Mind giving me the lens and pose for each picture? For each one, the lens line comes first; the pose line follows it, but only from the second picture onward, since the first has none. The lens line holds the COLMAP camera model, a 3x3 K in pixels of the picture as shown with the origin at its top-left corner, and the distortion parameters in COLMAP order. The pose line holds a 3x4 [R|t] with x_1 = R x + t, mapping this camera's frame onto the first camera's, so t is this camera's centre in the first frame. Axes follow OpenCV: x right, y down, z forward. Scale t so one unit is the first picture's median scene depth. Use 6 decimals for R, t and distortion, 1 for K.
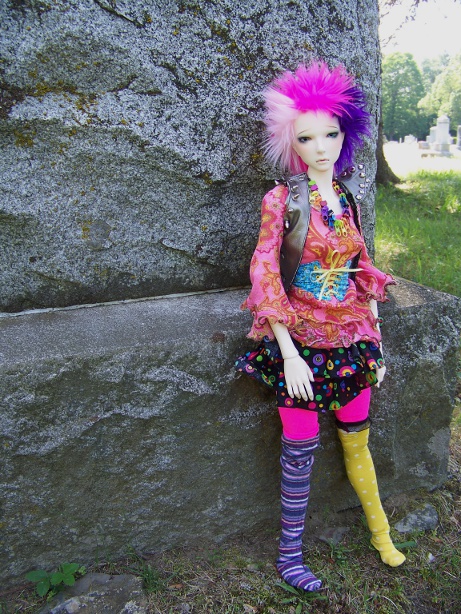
lens RADIAL K [[633.3, 0, 229.6], [0, 633.3, 318.7], [0, 0, 1]] dist [-0.256461, 0.297848]
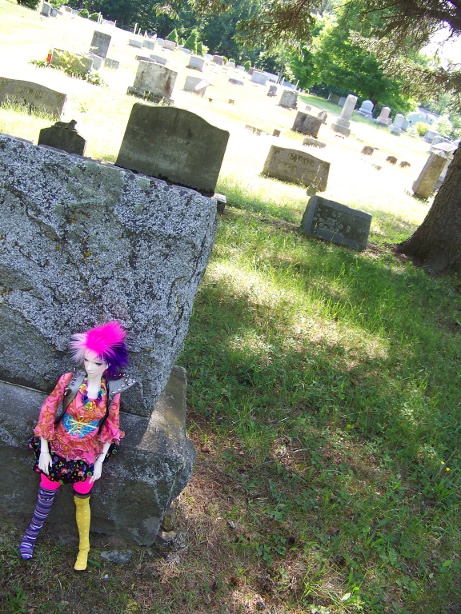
lens RADIAL K [[633.3, 0, 229.6], [0, 633.3, 318.7], [0, 0, 1]] dist [-0.256461, 0.297848]
pose [[0.898520, 0.412464, -0.150117, 0.717887], [-0.401578, 0.910545, 0.098195, -0.728734], [0.177190, -0.027946, 0.983780, -0.798349]]
